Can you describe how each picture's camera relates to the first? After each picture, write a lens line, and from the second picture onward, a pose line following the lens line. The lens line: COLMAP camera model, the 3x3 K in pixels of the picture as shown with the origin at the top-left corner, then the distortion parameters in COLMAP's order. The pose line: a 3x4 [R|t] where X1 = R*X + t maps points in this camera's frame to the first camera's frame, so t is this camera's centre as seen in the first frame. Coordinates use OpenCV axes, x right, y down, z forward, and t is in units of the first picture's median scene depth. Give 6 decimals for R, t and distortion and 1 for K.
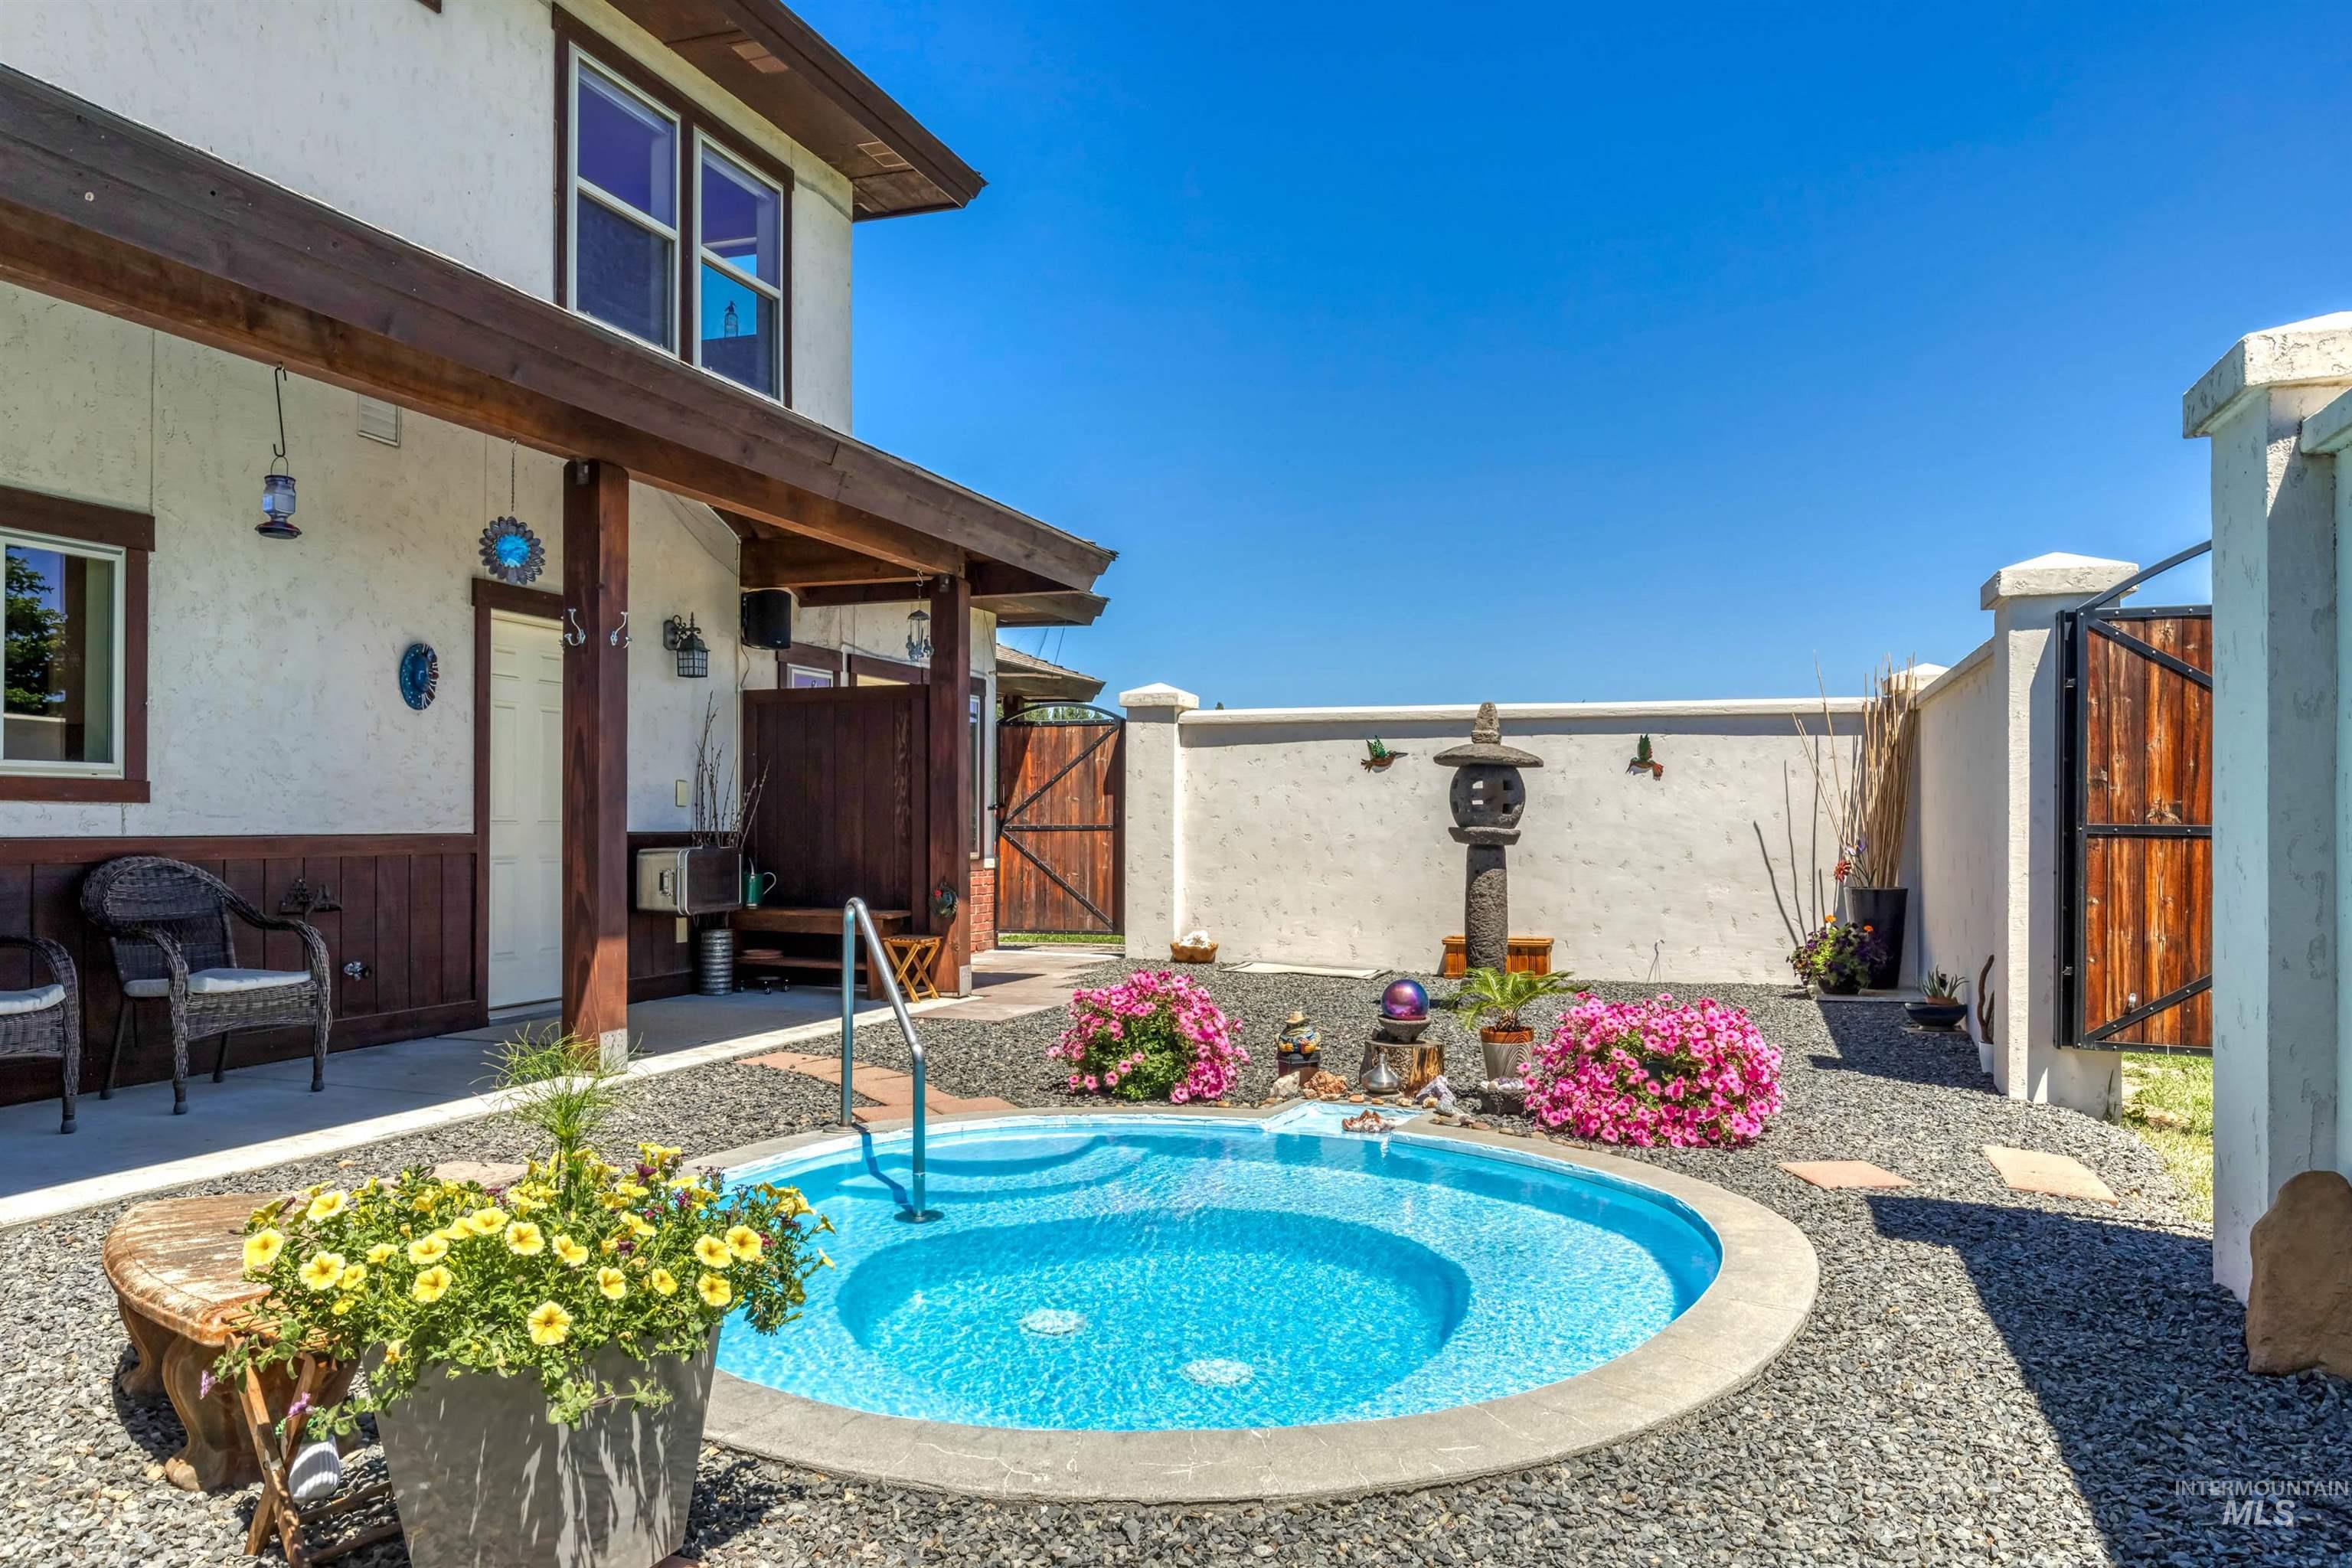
lens RADIAL K [[1645.2, 0, 1178.7], [0, 1645.2, 795.6], [0, 0, 1]] dist [-0.004051, -0.000268]
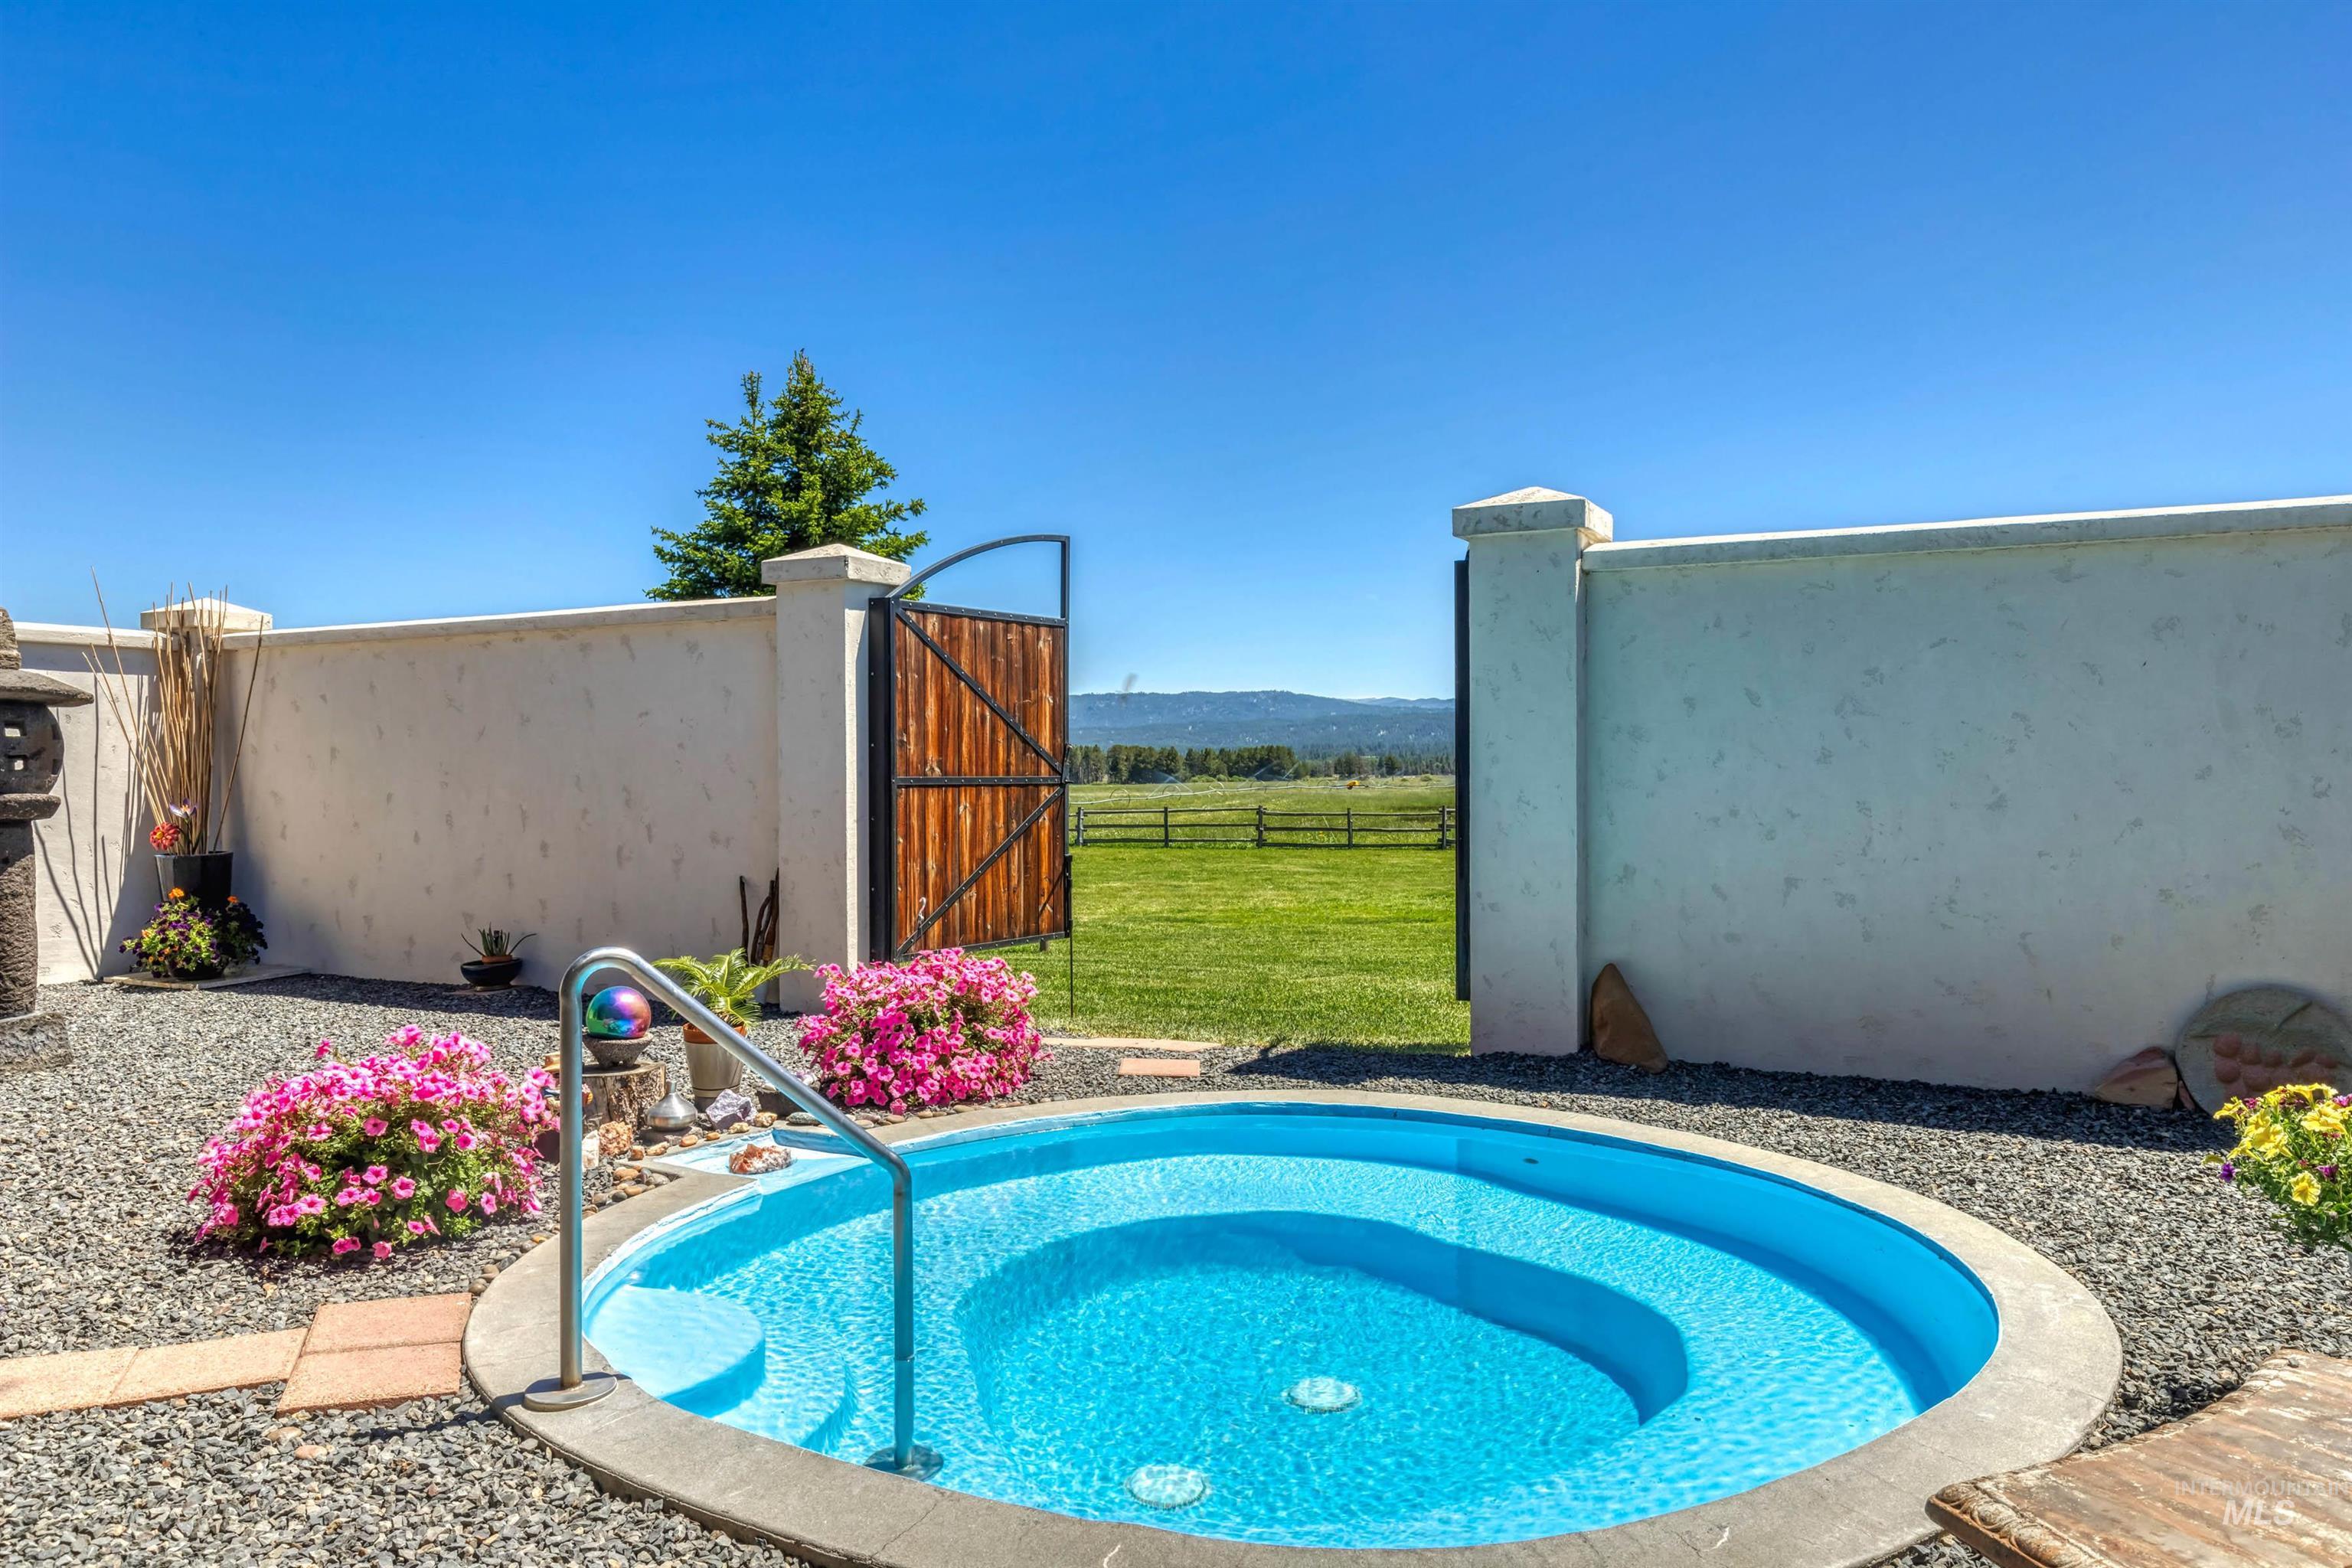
lens RADIAL K [[1645.2, 0, 1178.0], [0, 1645.2, 781.2], [0, 0, 1]] dist [-0.004051, -0.000268]
pose [[0.131725, -0.015548, 0.991164, -0.627367], [-0.007985, 0.999828, 0.016745, -0.001442], [-0.991254, -0.010120, 0.131579, 0.640517]]
